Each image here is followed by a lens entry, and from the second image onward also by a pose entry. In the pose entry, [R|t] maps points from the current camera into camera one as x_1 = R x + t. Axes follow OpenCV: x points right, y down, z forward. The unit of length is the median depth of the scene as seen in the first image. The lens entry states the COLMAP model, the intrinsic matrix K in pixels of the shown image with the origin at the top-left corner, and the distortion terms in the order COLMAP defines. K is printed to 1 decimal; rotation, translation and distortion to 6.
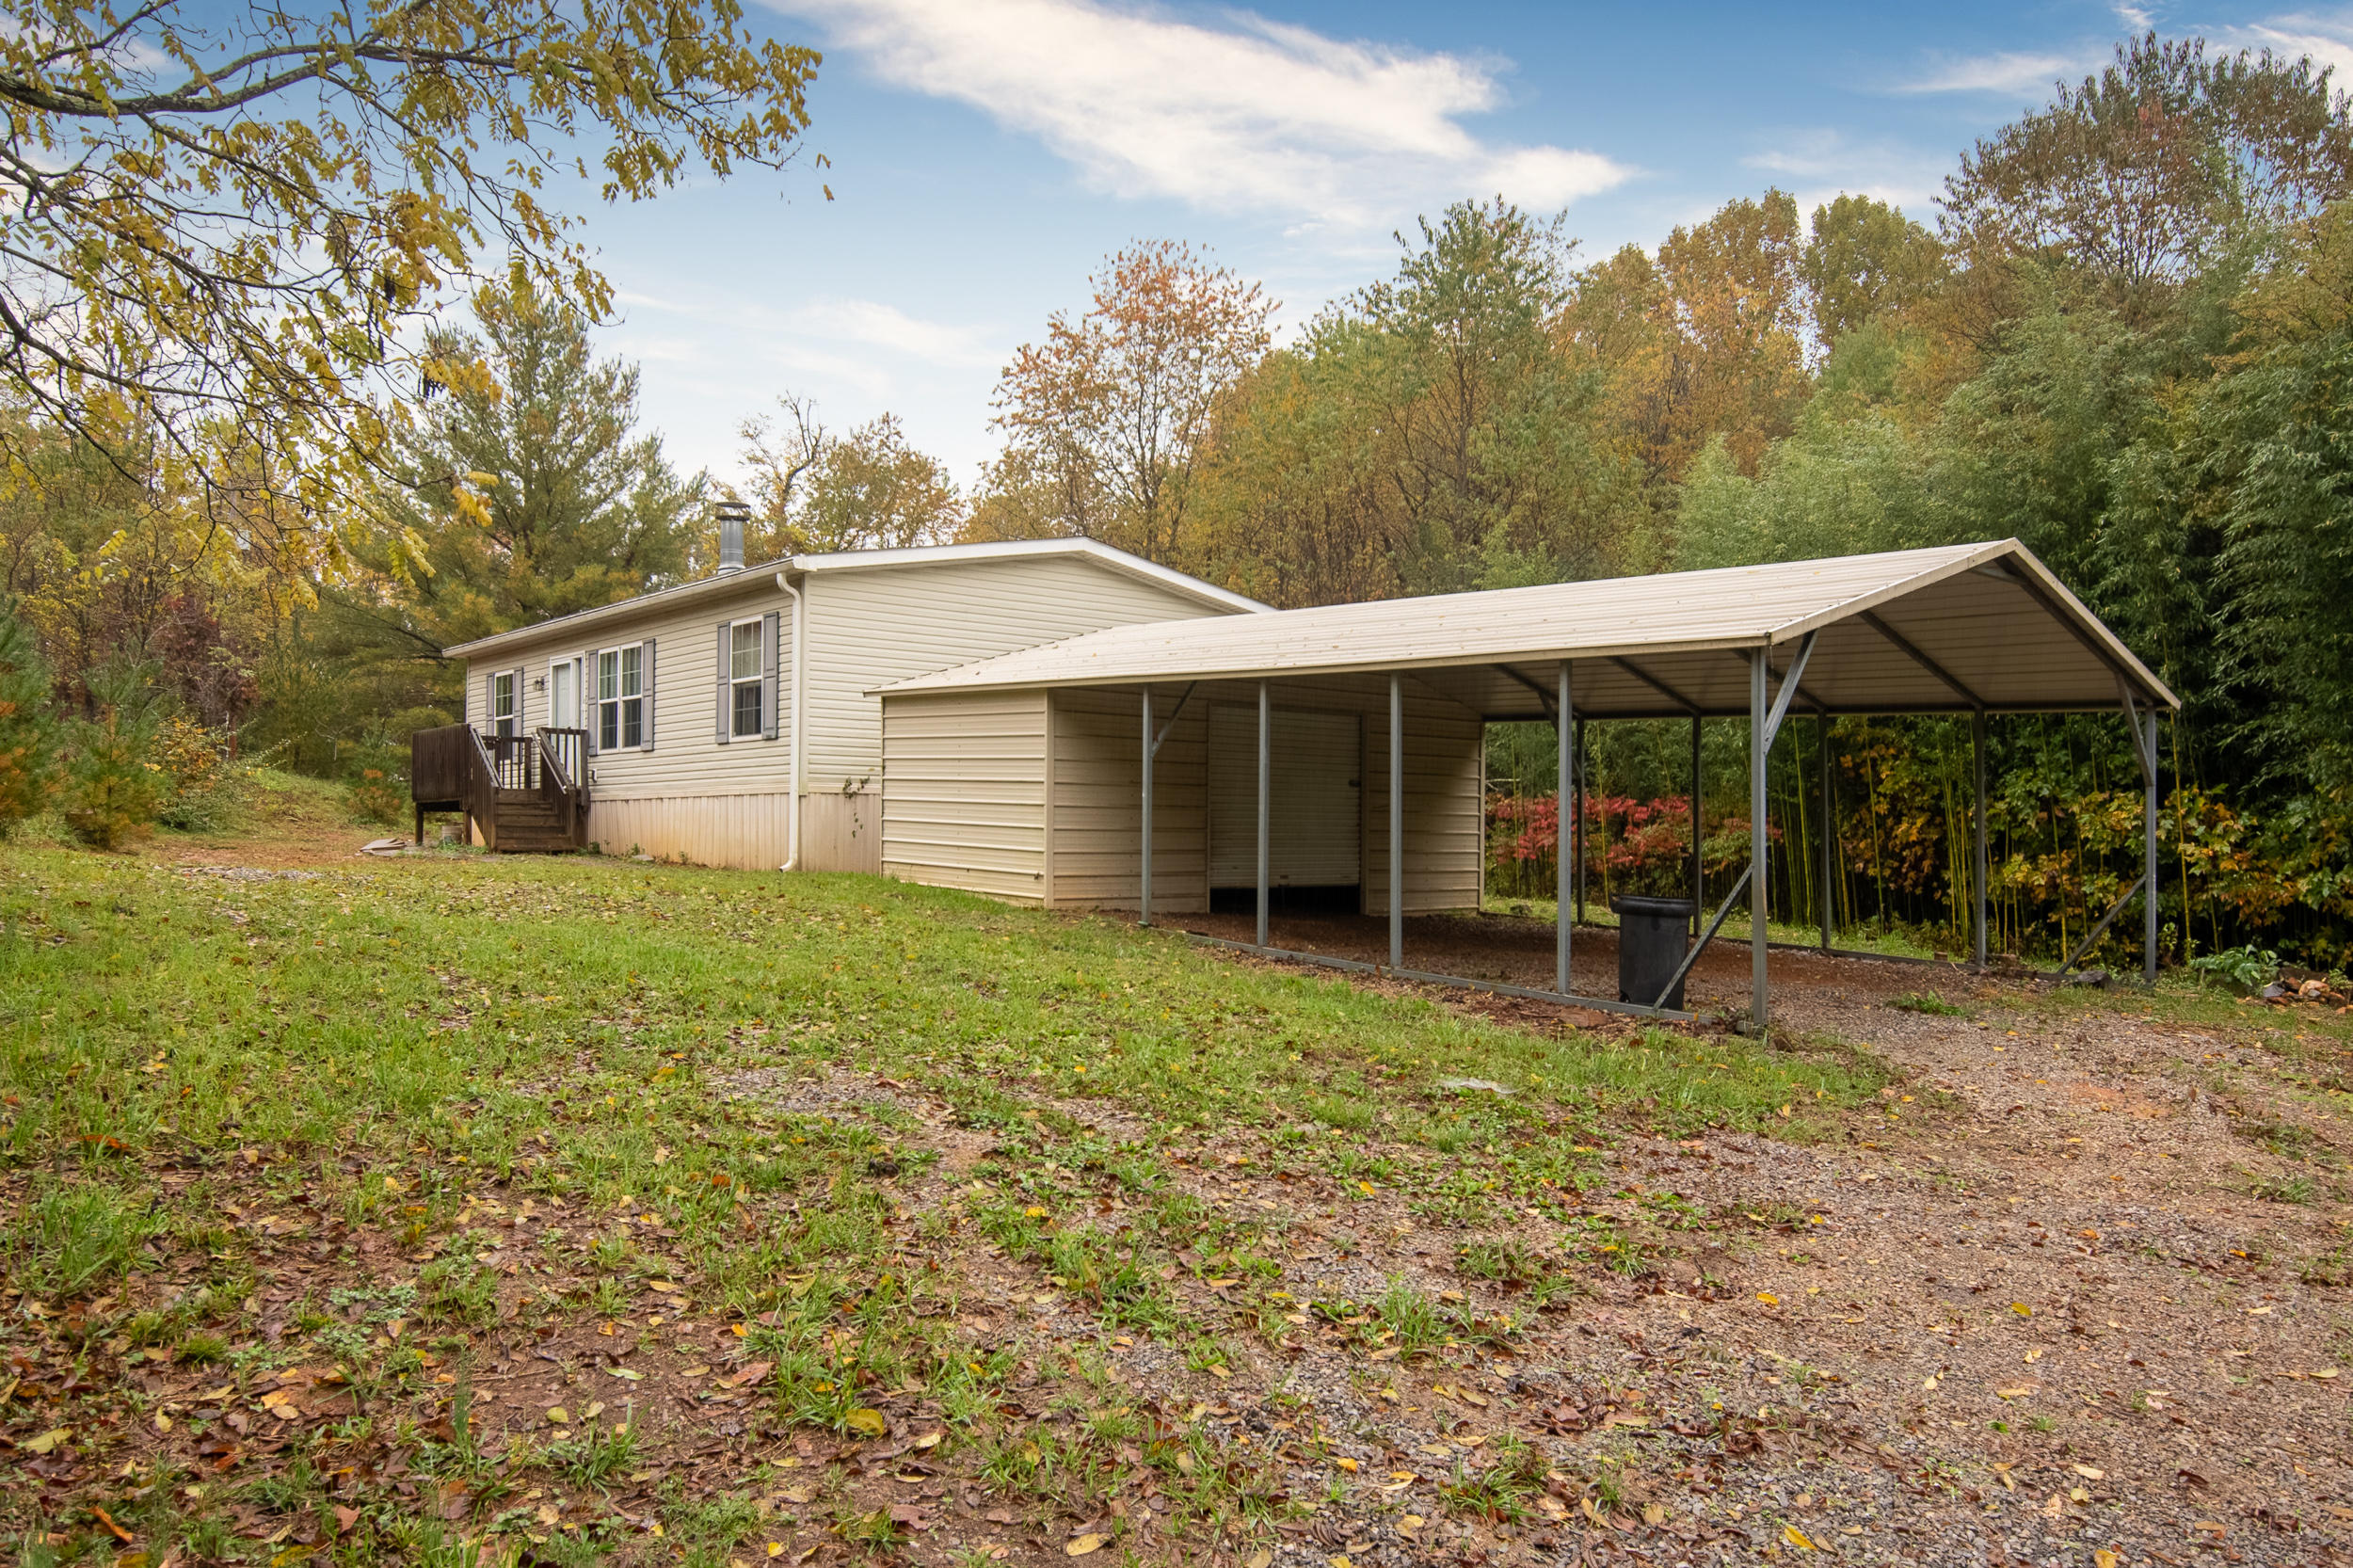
lens RADIAL K [[1616.7, 0, 1176.4], [0, 1616.7, 782.8], [0, 0, 1]] dist [0.002461, 0.001600]
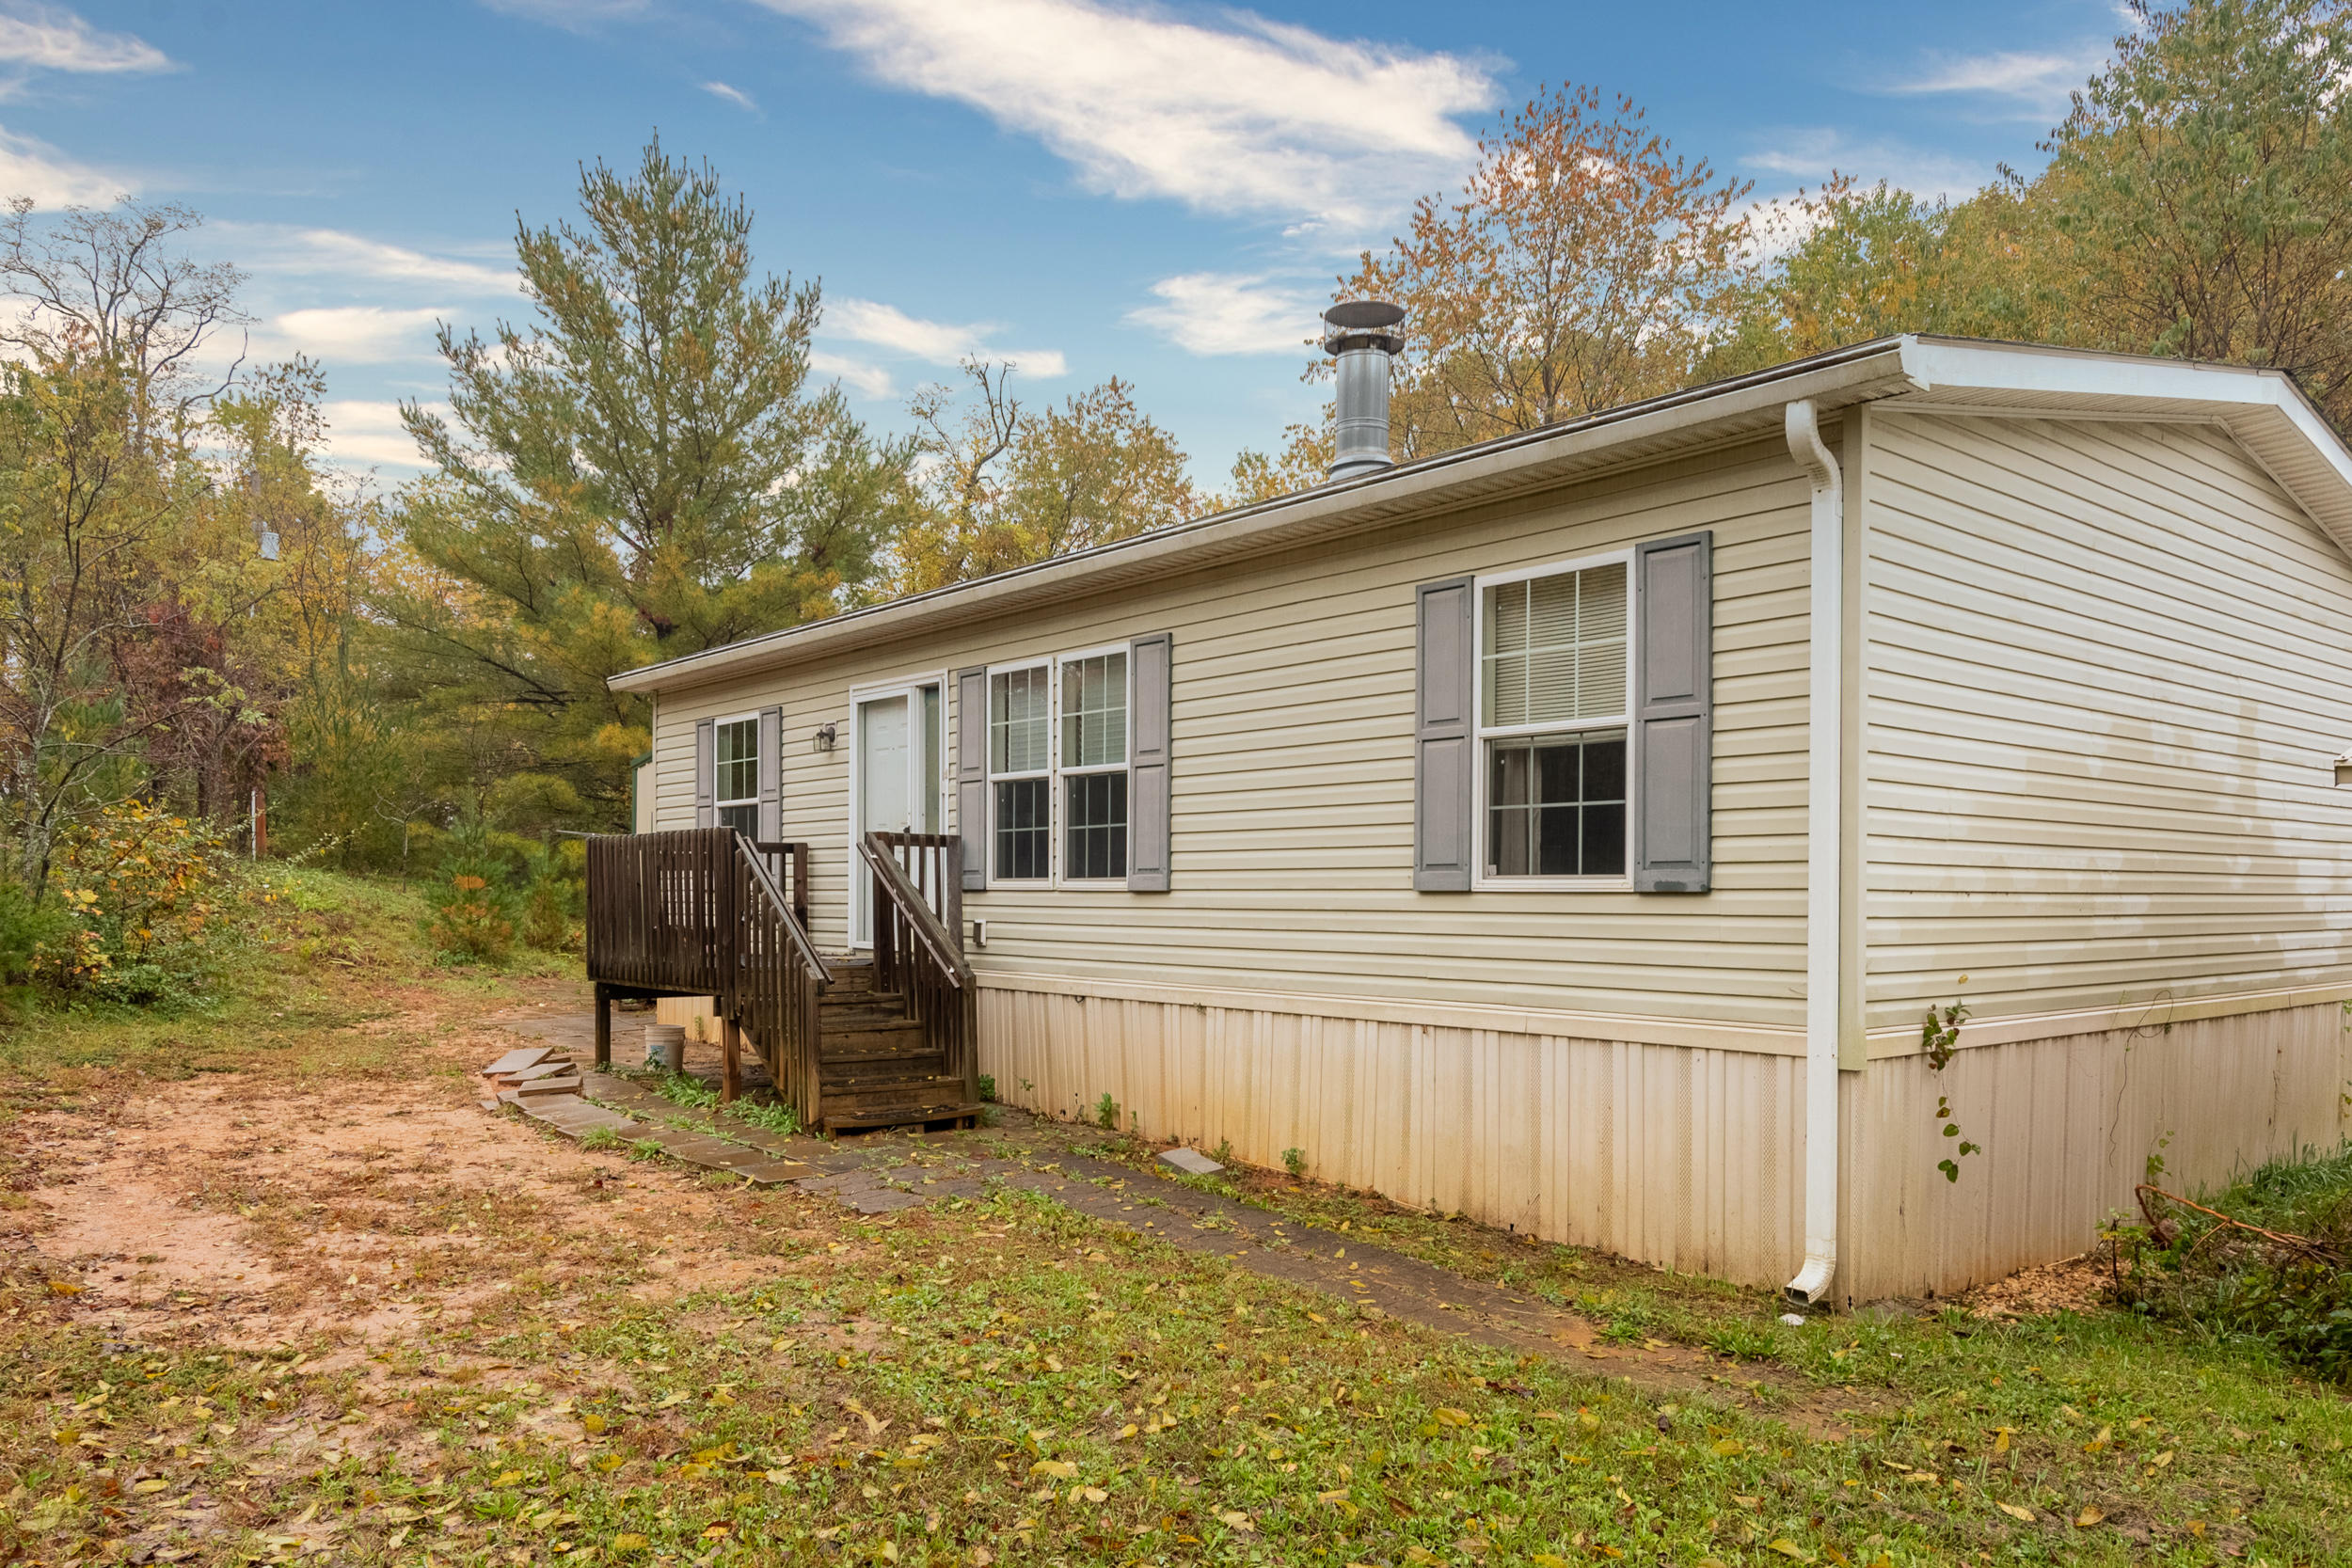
lens RADIAL K [[1615.9, 0, 1168.6], [0, 1615.9, 891.8], [0, 0, 1]] dist [0.002461, 0.001600]
pose [[0.999682, 0.001744, -0.025139, -0.251009], [-0.000919, 0.999462, 0.032774, -0.027375], [0.025183, -0.032741, 0.999147, 0.455674]]
